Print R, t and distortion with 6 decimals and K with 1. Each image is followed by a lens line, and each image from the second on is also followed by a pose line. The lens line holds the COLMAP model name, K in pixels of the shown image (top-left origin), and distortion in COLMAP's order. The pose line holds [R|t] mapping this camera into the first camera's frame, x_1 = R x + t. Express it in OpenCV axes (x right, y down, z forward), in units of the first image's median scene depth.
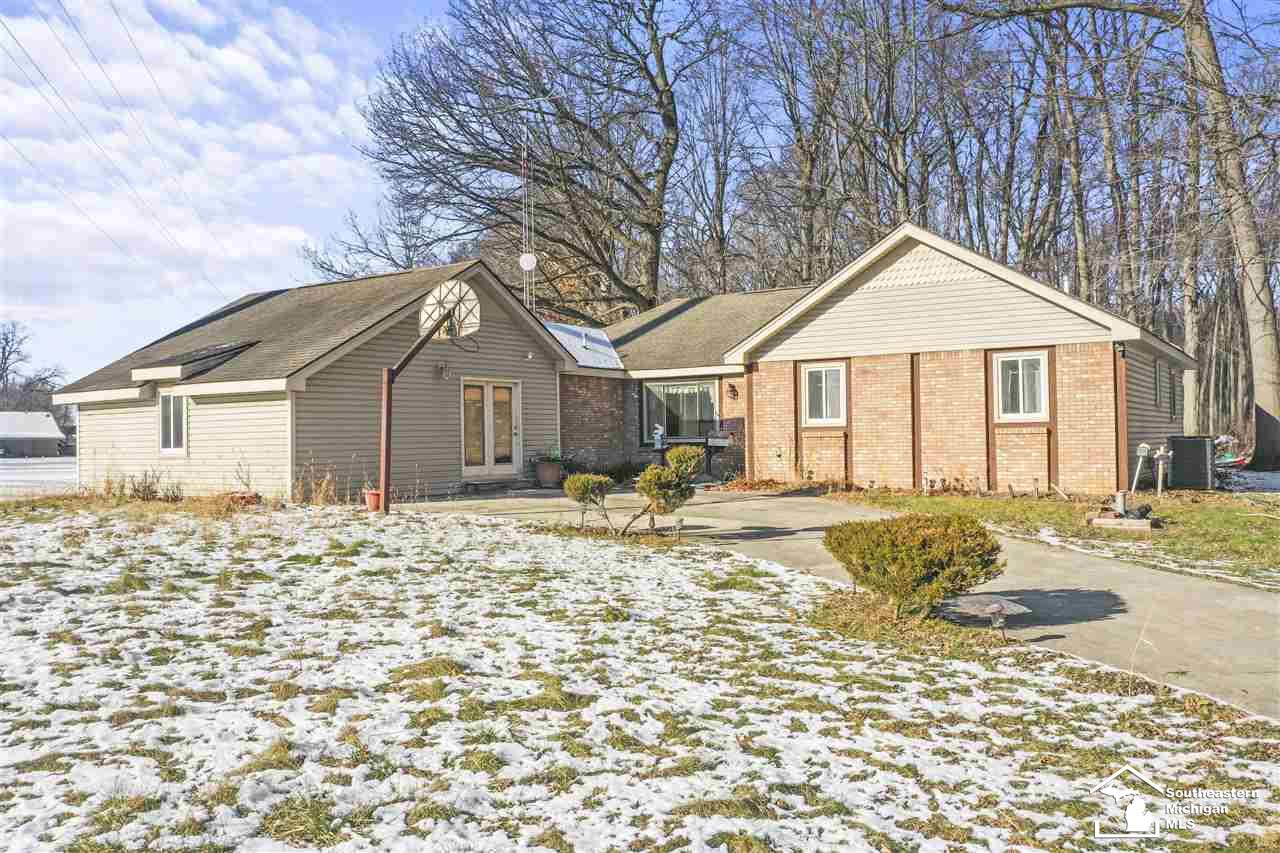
lens RADIAL K [[1028.9, 0, 638.6], [0, 1028.9, 428.3], [0, 0, 1]] dist [-0.059064, -0.000783]
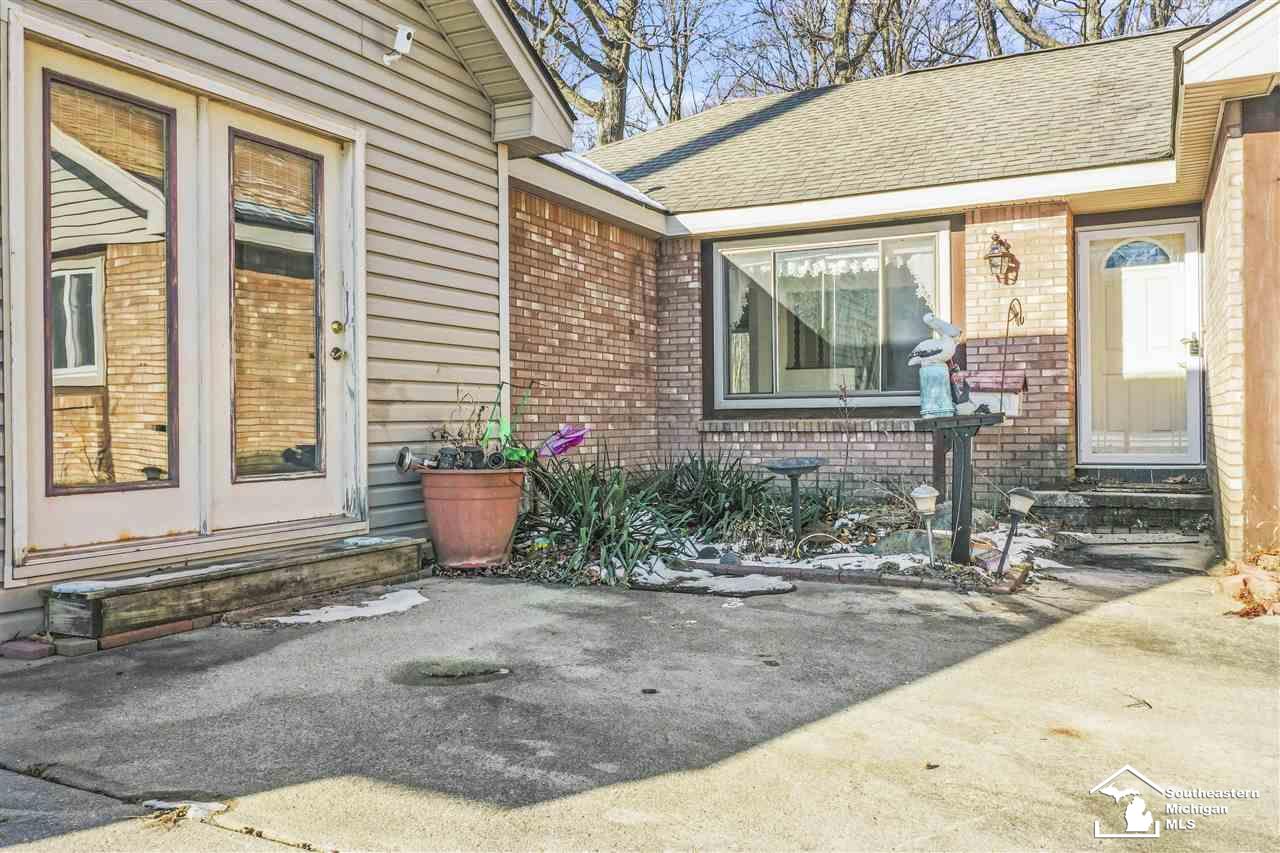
lens RADIAL K [[1028.9, 0, 642.0], [0, 1028.9, 424.7], [0, 0, 1]] dist [-0.059064, -0.000783]
pose [[0.994002, 0.007325, 0.109120, -0.065430], [-0.009430, 0.999779, 0.018782, 0.014398], [-0.108958, -0.019698, 0.993851, 0.654445]]
